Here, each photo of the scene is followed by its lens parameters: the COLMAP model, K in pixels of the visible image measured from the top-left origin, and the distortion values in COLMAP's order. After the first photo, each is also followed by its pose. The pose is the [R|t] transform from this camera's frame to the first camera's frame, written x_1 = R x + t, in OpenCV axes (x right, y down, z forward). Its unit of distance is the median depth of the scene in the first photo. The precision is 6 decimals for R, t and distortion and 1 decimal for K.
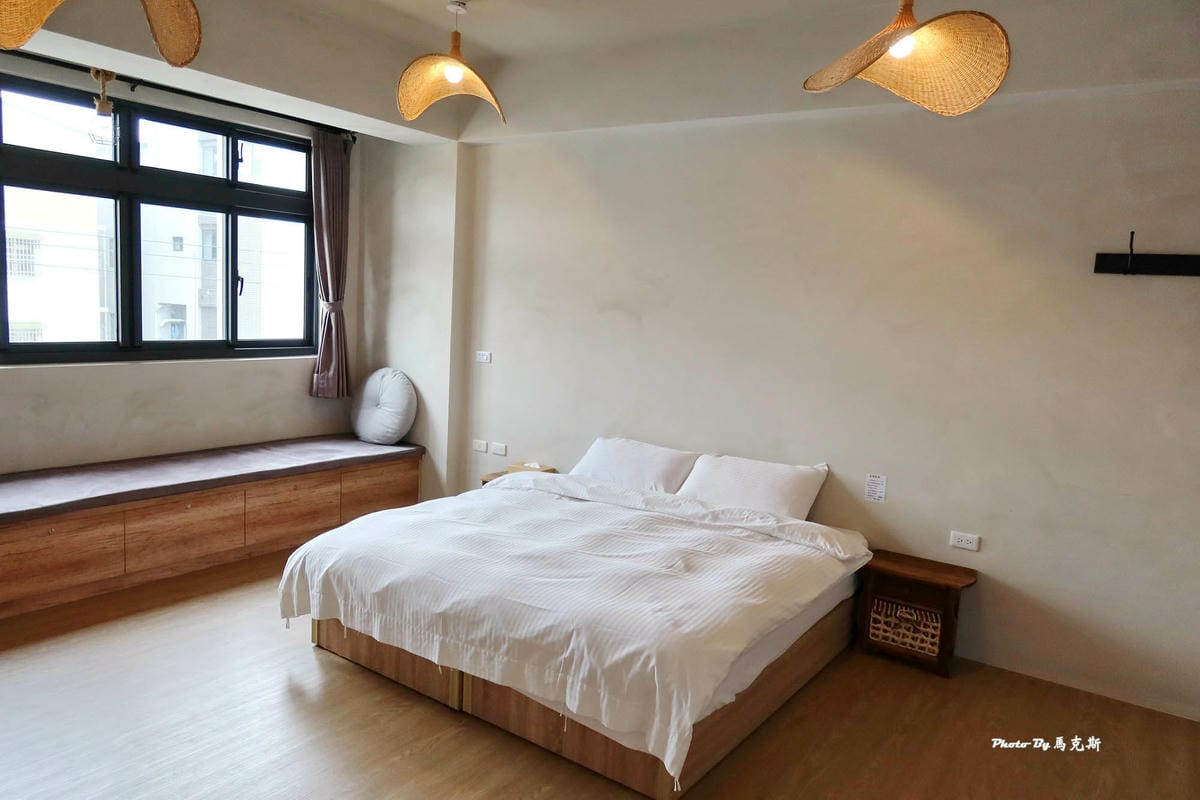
lens RADIAL K [[831.9, 0, 598.0], [0, 831.9, 394.6], [0, 0, 1]] dist [0.003986, 0.000932]
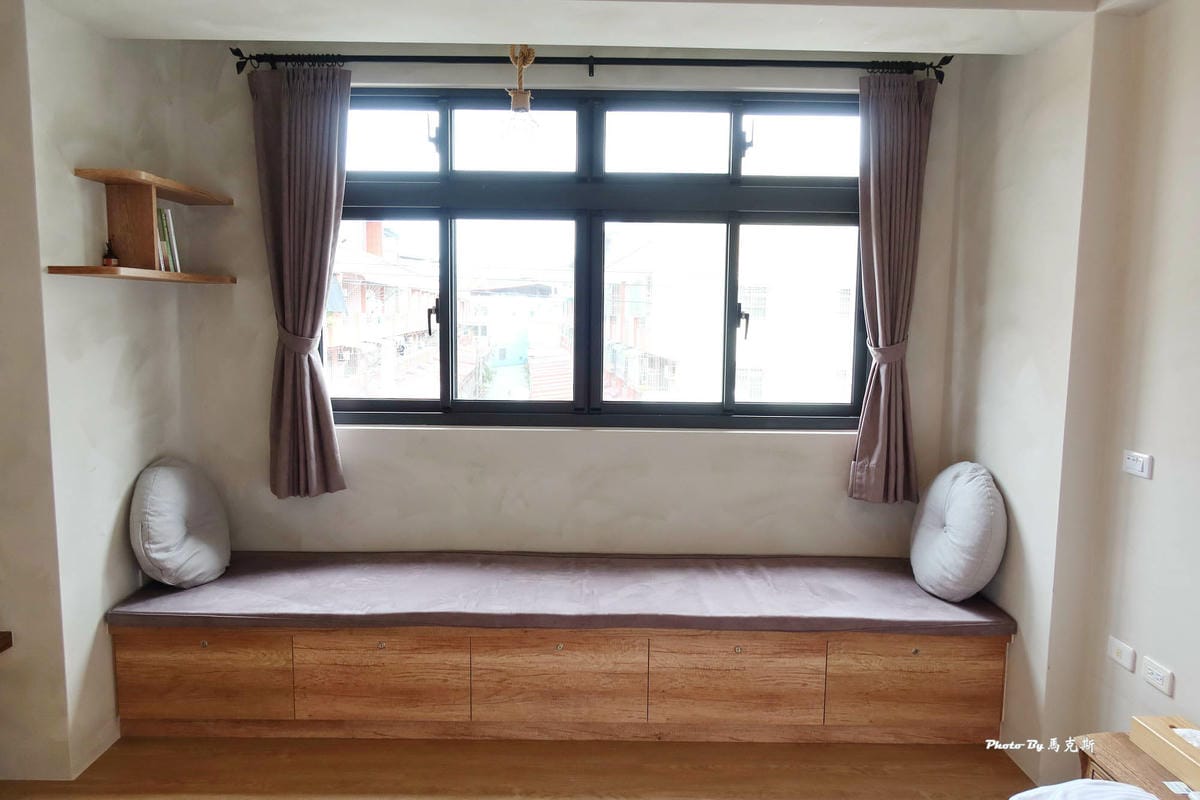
lens RADIAL K [[831.9, 0, 598.0], [0, 831.9, 394.6], [0, 0, 1]] dist [0.003986, 0.000932]
pose [[0.580858, 0.038558, -0.813091, 0.066794], [-0.078008, 0.996917, -0.008453, -0.059910], [0.810259, 0.068337, 0.582075, 0.518391]]
